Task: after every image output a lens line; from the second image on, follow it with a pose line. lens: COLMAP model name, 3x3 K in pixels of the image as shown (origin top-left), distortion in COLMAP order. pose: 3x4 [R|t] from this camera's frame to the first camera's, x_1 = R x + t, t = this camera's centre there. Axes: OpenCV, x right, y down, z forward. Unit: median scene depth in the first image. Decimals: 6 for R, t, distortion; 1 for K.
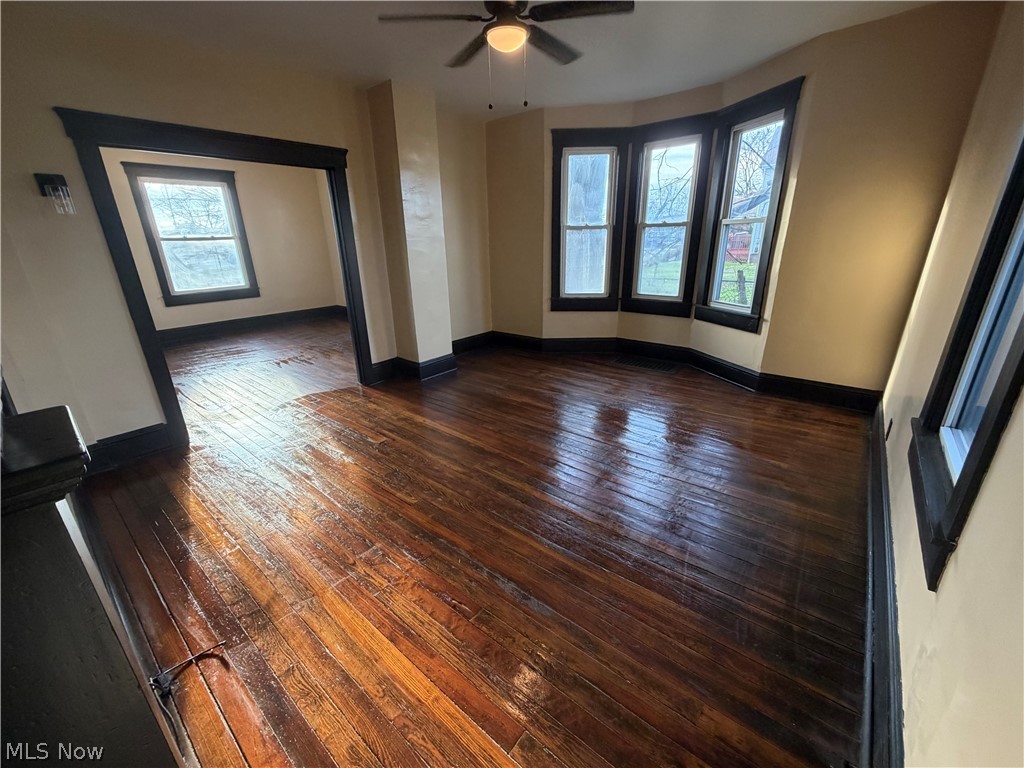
lens RADIAL K [[408.7, 0, 511.5], [0, 408.7, 382.1], [0, 0, 1]] dist [-0.000089, -0.000200]
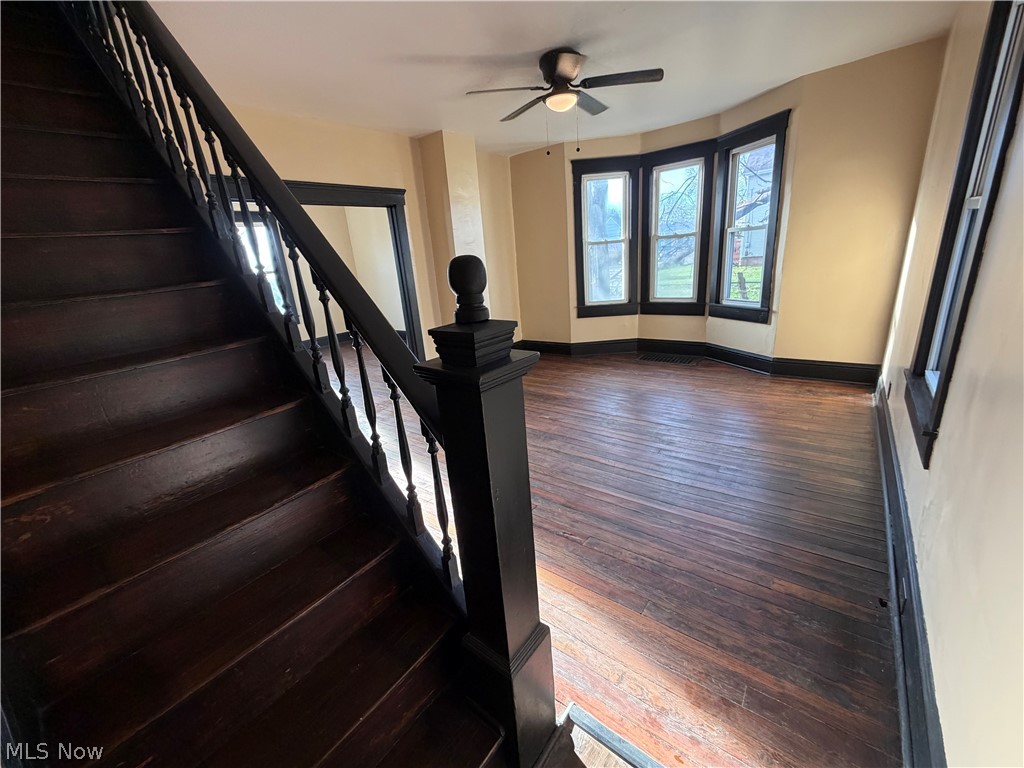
lens RADIAL K [[408.7, 0, 511.9], [0, 408.7, 380.4], [0, 0, 1]] dist [-0.000089, -0.000200]
pose [[0.998100, -0.061553, 0.002751, -0.127171], [0.061614, 0.997086, -0.044975, 0.045655], [0.000025, 0.045059, 0.998984, -0.138440]]
